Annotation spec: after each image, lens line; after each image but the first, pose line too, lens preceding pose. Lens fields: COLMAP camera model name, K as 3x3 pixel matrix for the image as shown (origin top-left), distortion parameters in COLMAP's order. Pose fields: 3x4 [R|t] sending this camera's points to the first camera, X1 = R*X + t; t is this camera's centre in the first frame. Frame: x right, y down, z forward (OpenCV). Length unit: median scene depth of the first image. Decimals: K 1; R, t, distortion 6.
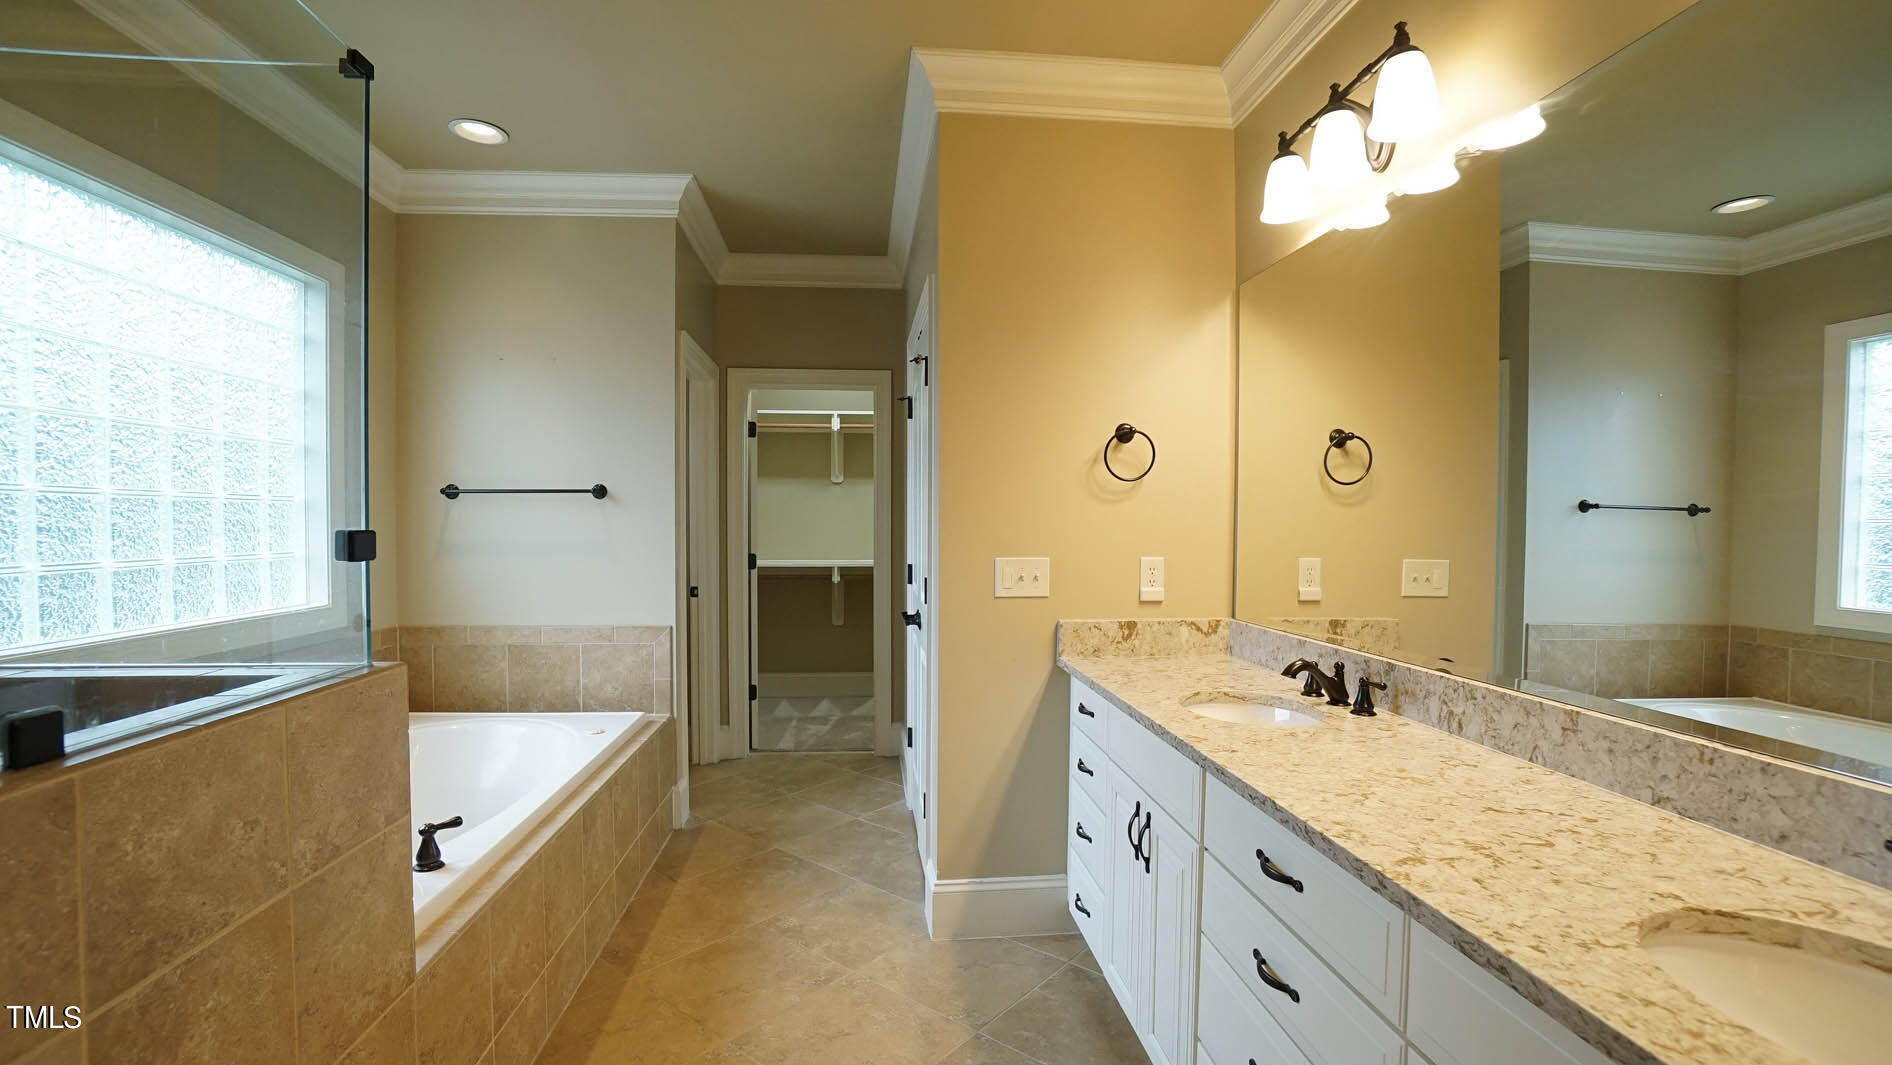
lens RADIAL K [[827.0, 0, 937.5], [0, 827.0, 539.9], [0, 0, 1]] dist [-0.065474, 0.023031]
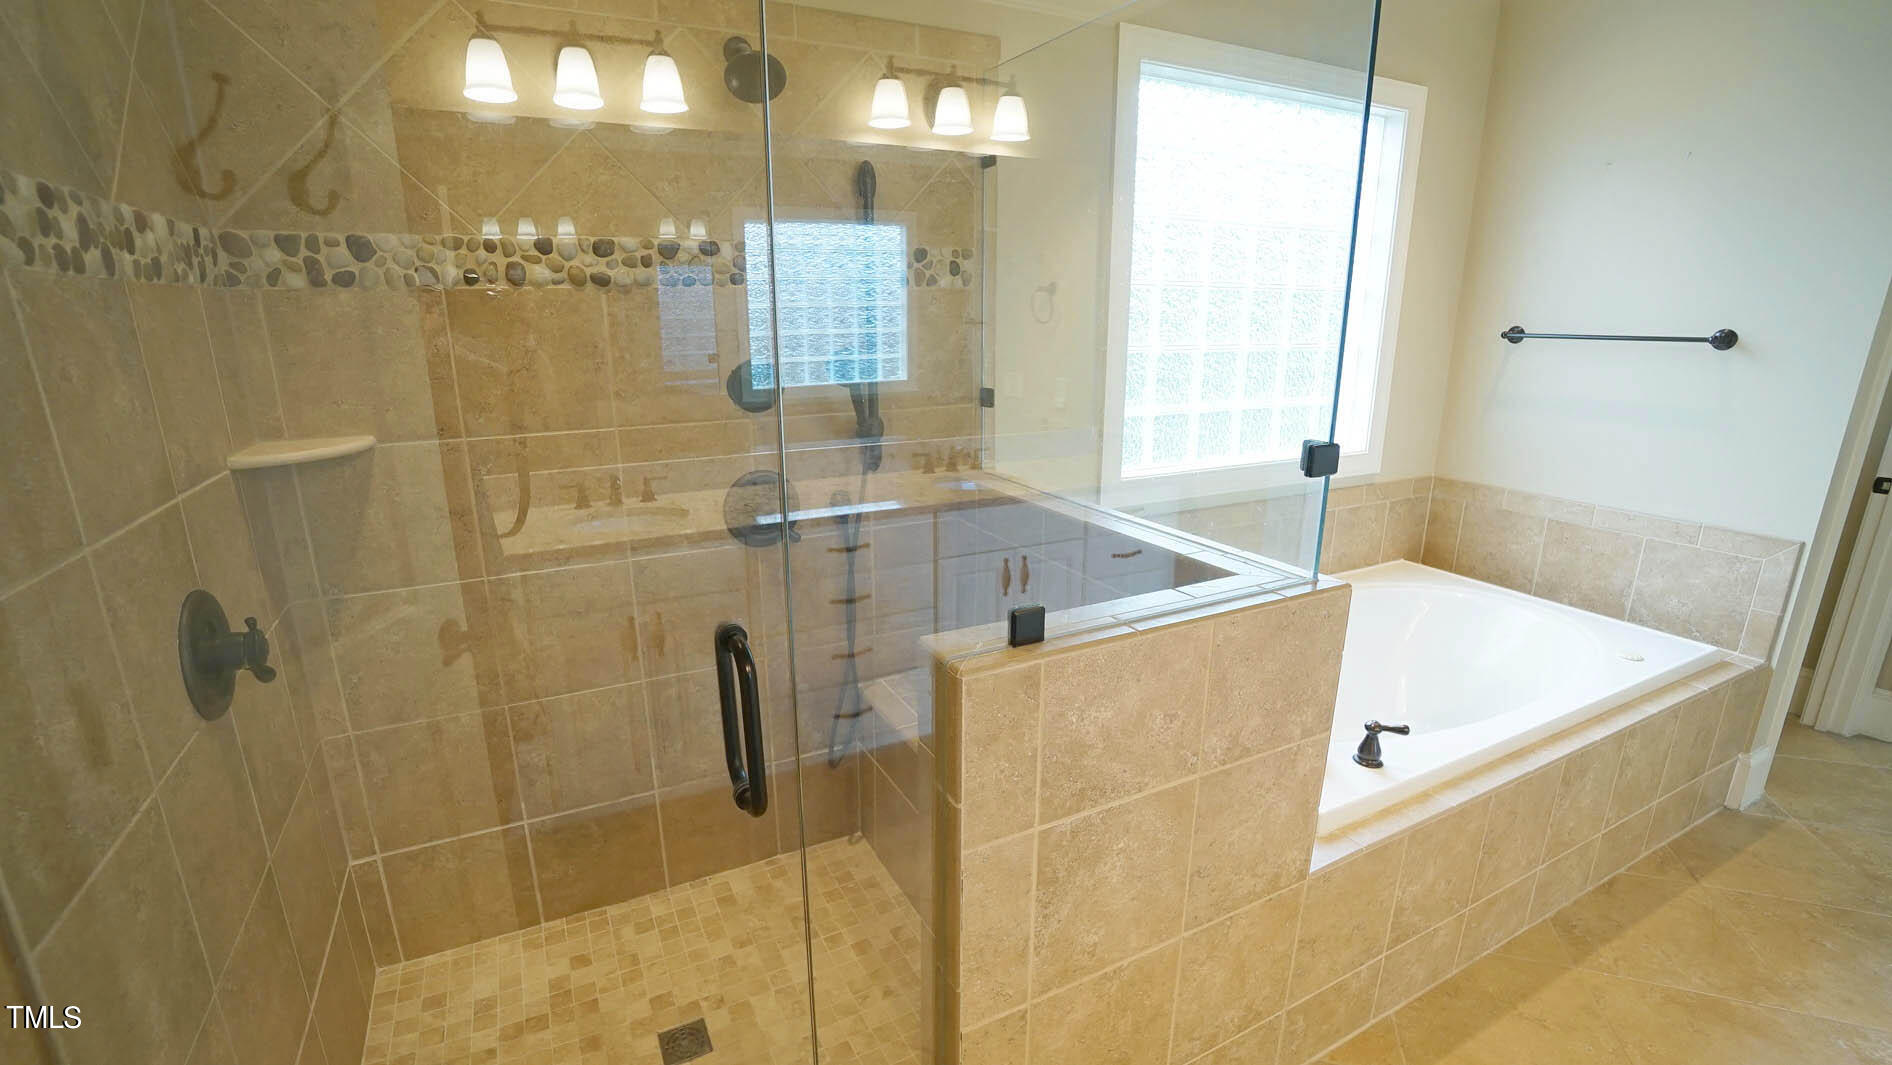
lens RADIAL K [[827.0, 0, 937.5], [0, 827.0, 539.9], [0, 0, 1]] dist [-0.065474, 0.023031]
pose [[0.369772, 0.242520, -0.896913, 0.002248], [-0.017651, 0.966993, 0.254192, -0.104987], [0.928955, -0.078162, 0.361847, 0.166609]]
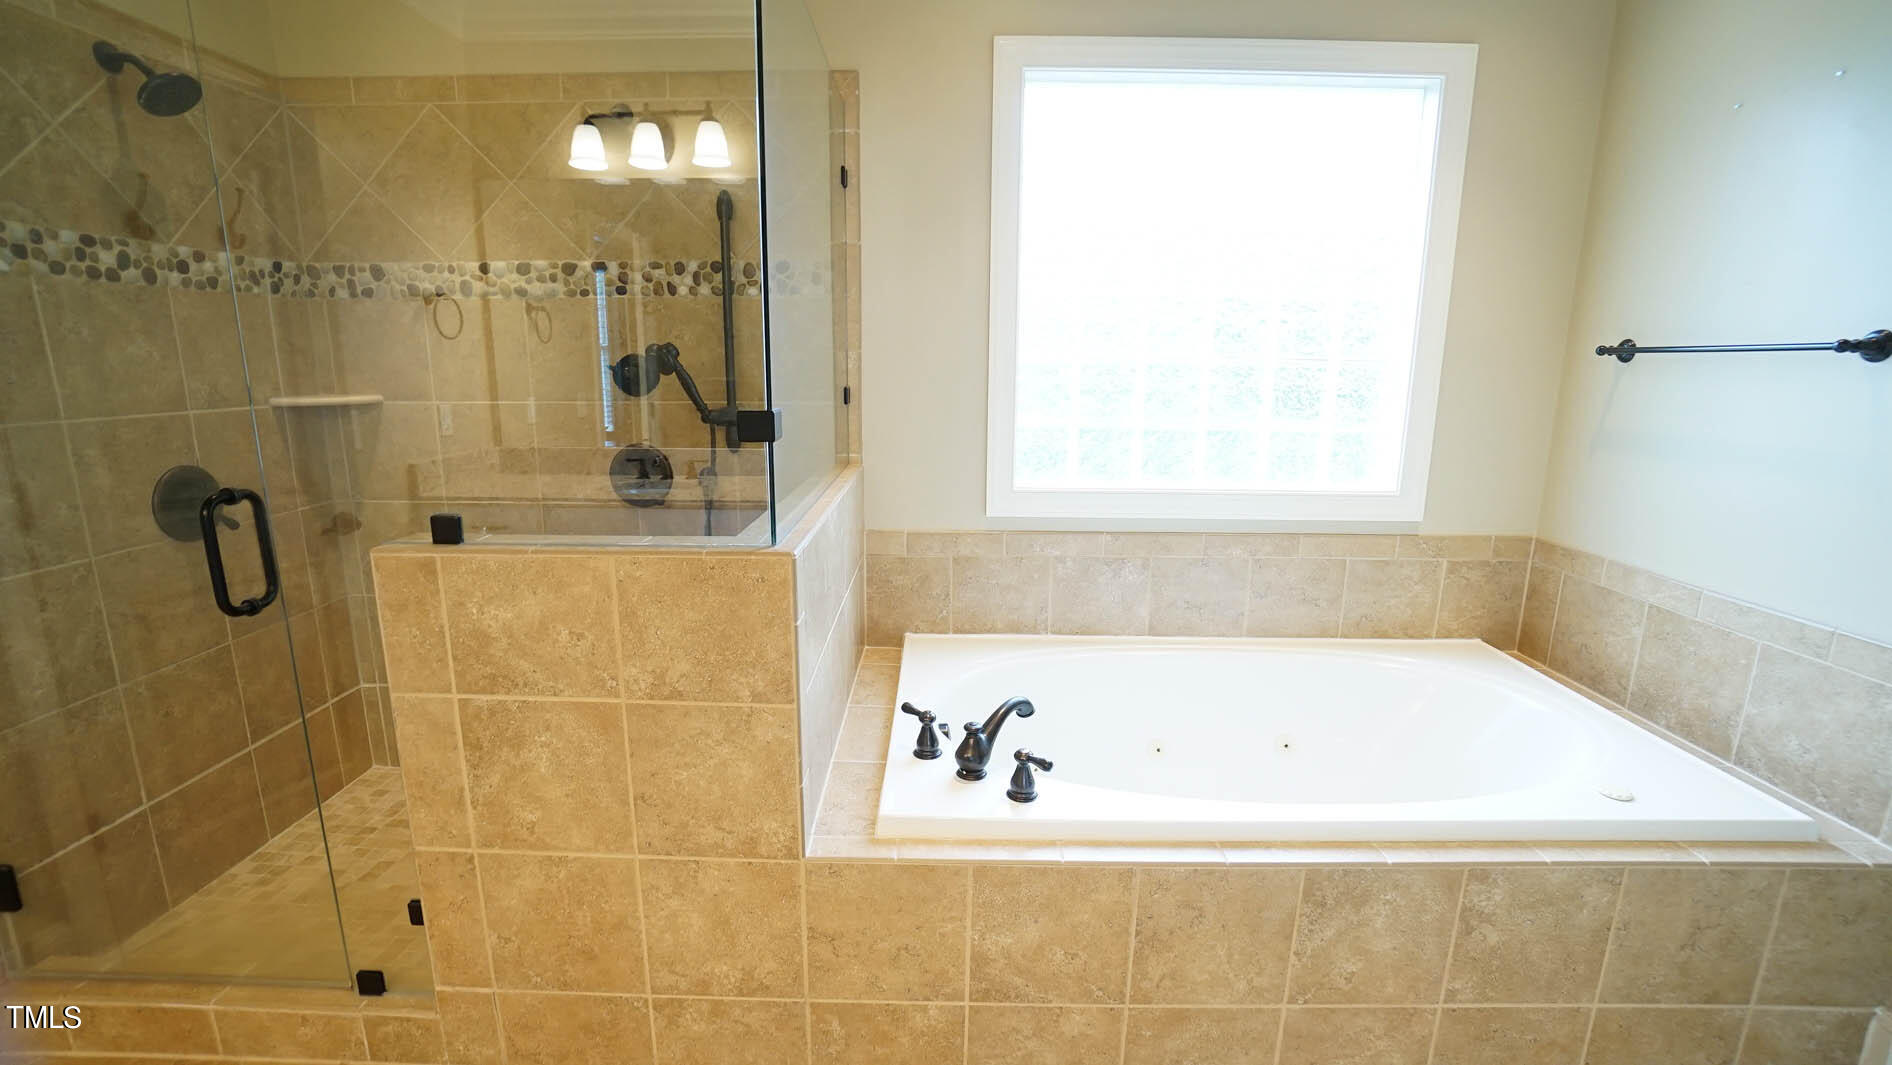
lens RADIAL K [[827.0, 0, 937.5], [0, 827.0, 539.9], [0, 0, 1]] dist [-0.065474, 0.023031]
pose [[-0.104461, 0.209850, -0.972137, 0.204728], [-0.031247, 0.976310, 0.214109, -0.059966], [0.994038, 0.052742, -0.095429, 0.999194]]
